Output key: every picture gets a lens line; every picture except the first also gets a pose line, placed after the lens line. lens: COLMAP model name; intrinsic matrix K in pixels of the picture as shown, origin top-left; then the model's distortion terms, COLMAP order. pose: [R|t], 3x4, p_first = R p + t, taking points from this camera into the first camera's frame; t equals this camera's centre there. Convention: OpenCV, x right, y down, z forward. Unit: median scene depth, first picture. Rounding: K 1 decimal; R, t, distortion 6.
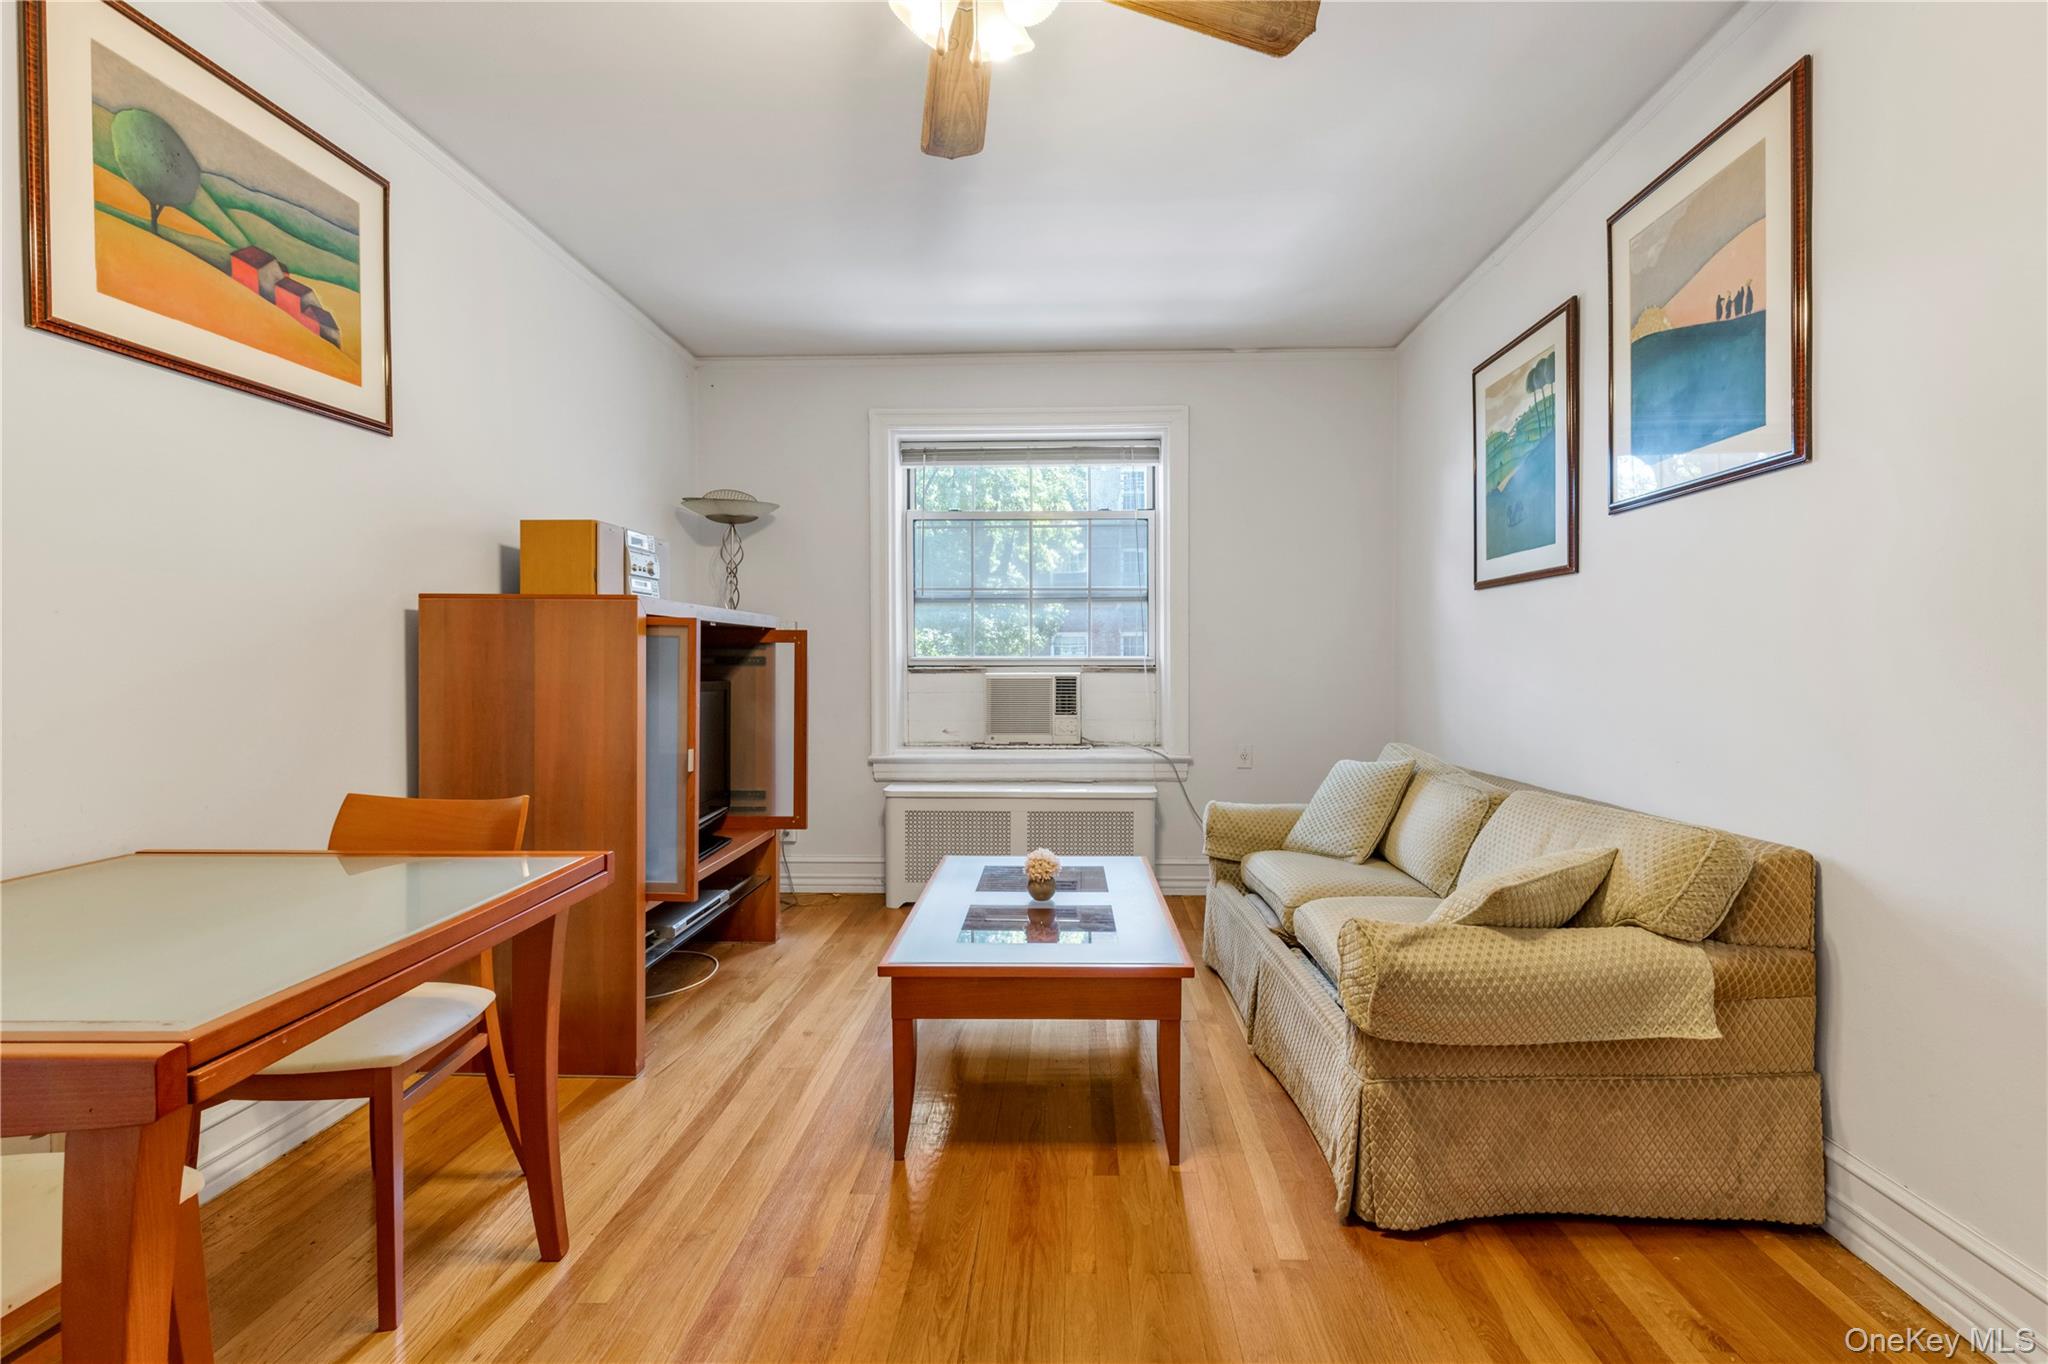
lens RADIAL K [[882.6, 0, 1035.0], [0, 882.6, 676.2], [0, 0, 1]] dist [-0.001629, -0.000824]
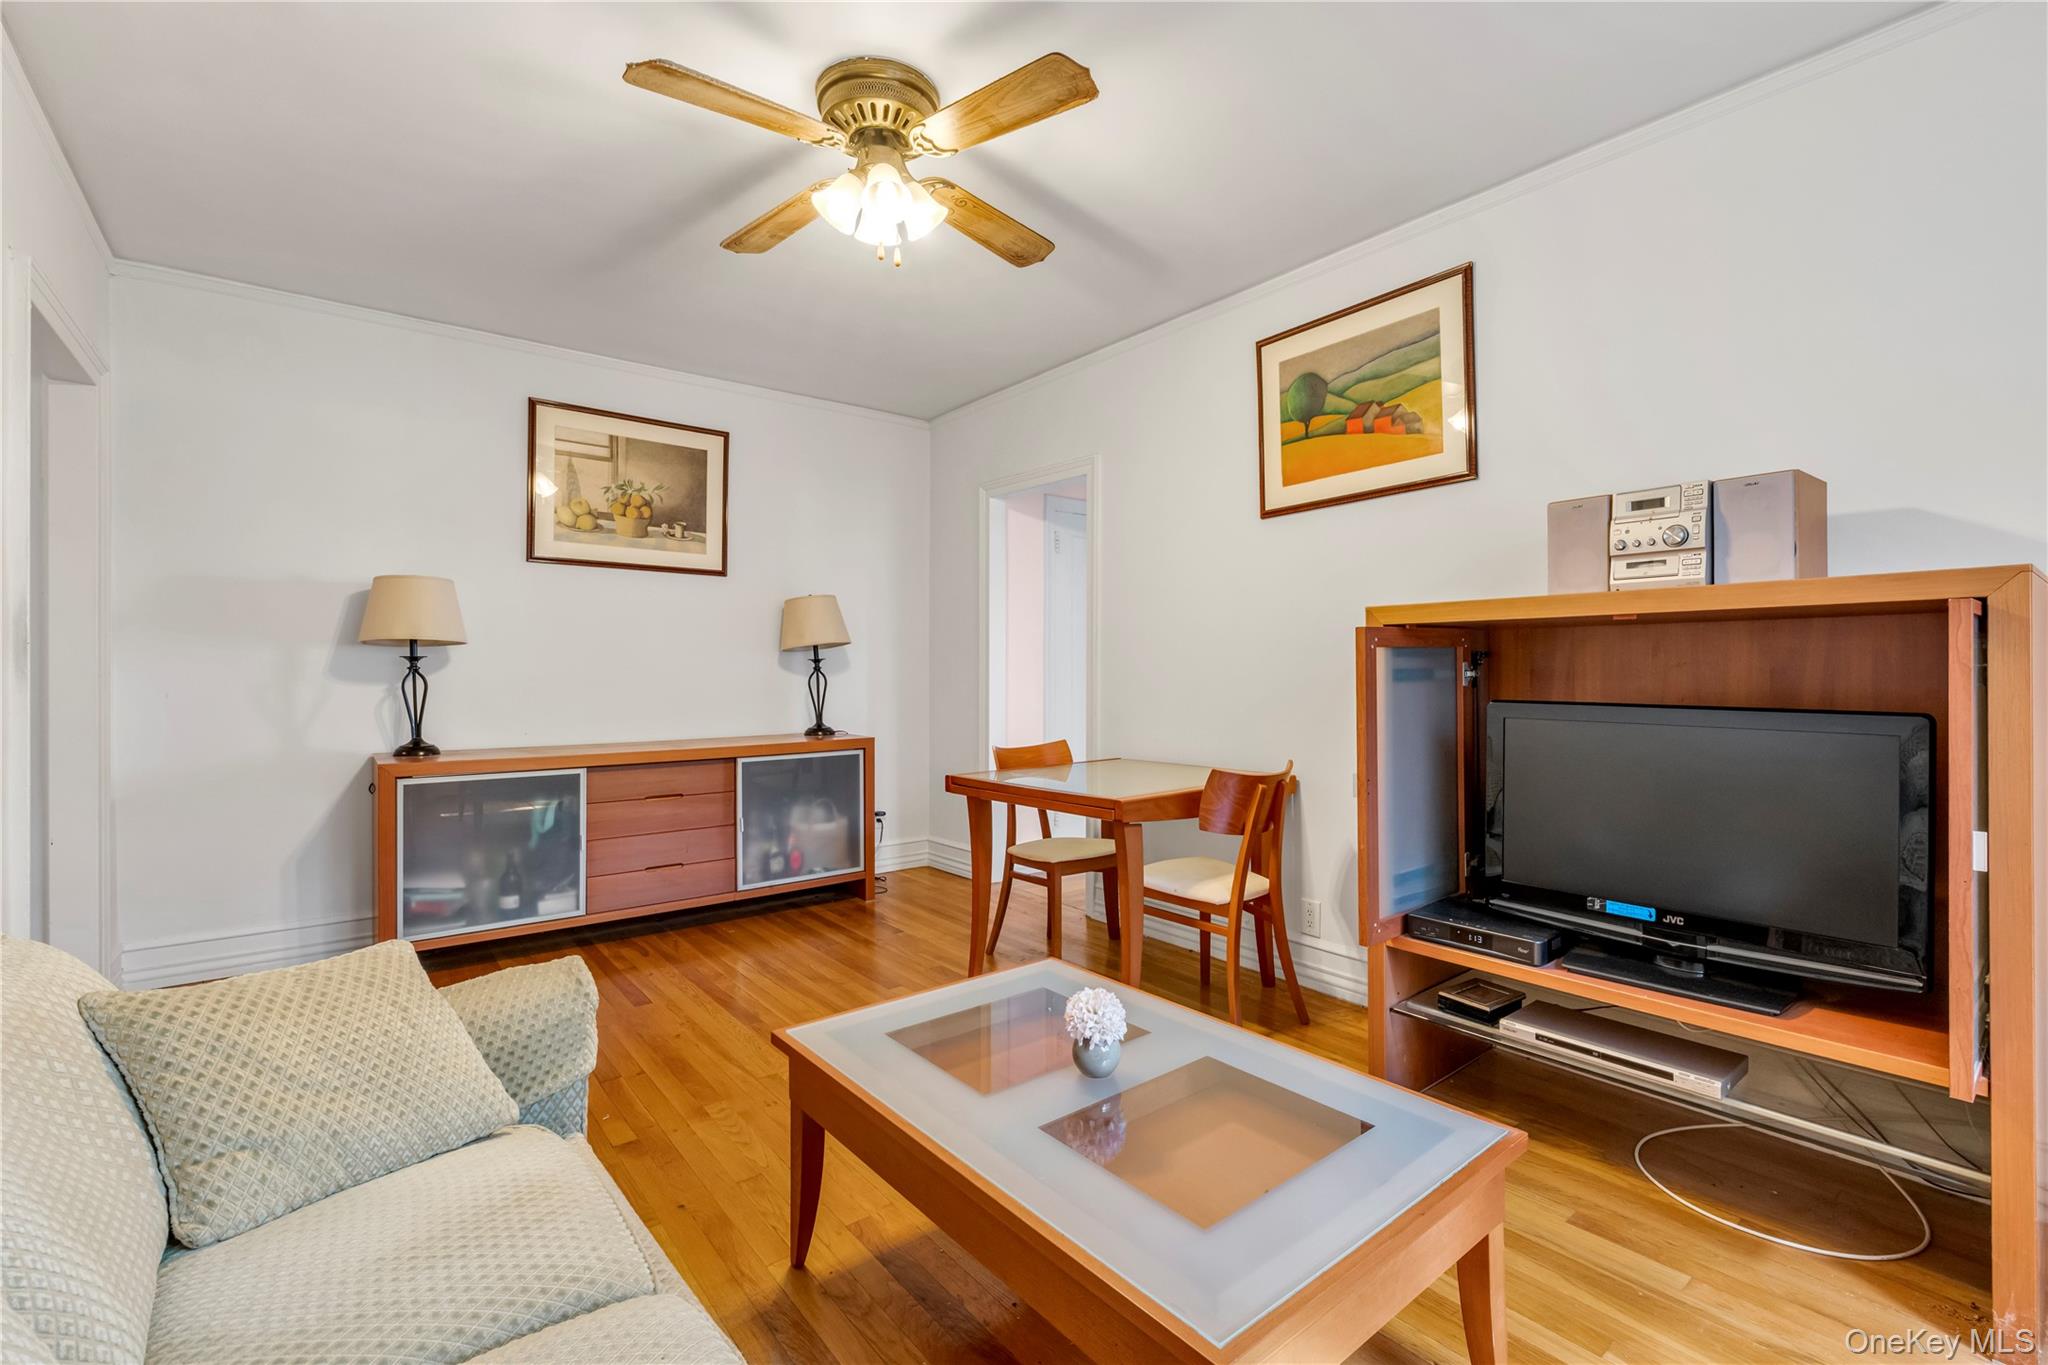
lens RADIAL K [[884.1, 0, 1024.0], [0, 884.1, 670.2], [0, 0, 1]] dist [-0.003951, -0.001736]
pose [[-0.761376, 0.004460, -0.648295, 0.509090], [-0.006883, 0.999864, 0.014962, -0.038272], [0.648274, 0.015854, -0.761242, 1.628665]]
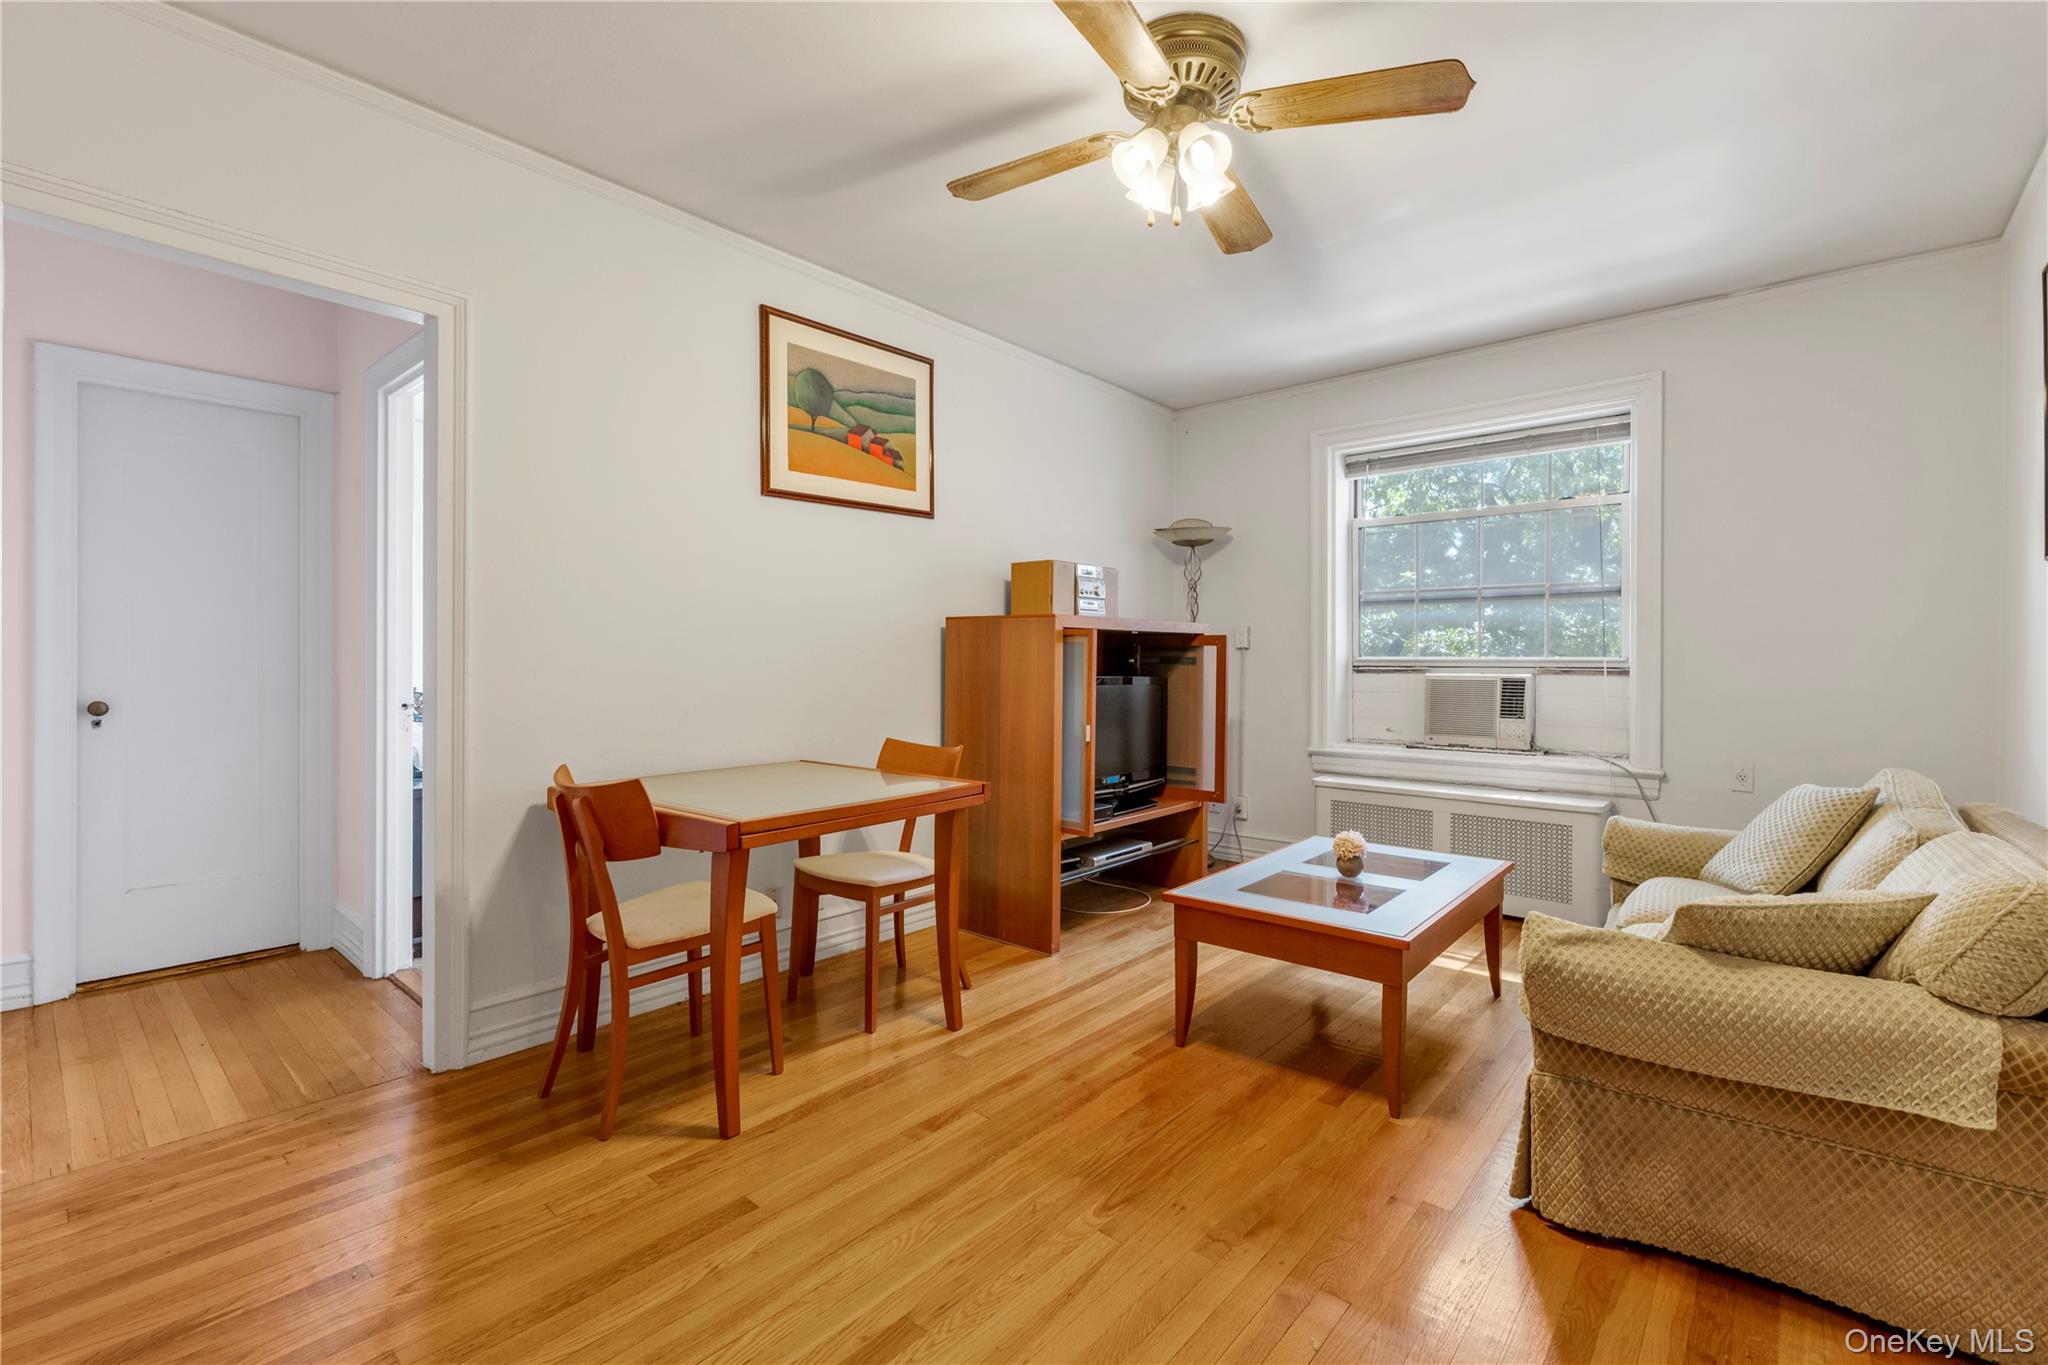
lens RADIAL K [[884.1, 0, 1024.6], [0, 884.1, 671.6], [0, 0, 1]] dist [-0.003951, -0.001736]
pose [[0.775719, 0.011090, -0.630981, 0.440728], [-0.014111, 0.999900, 0.000227, 0.000494], [0.630921, 0.008727, 0.775798, -0.141163]]
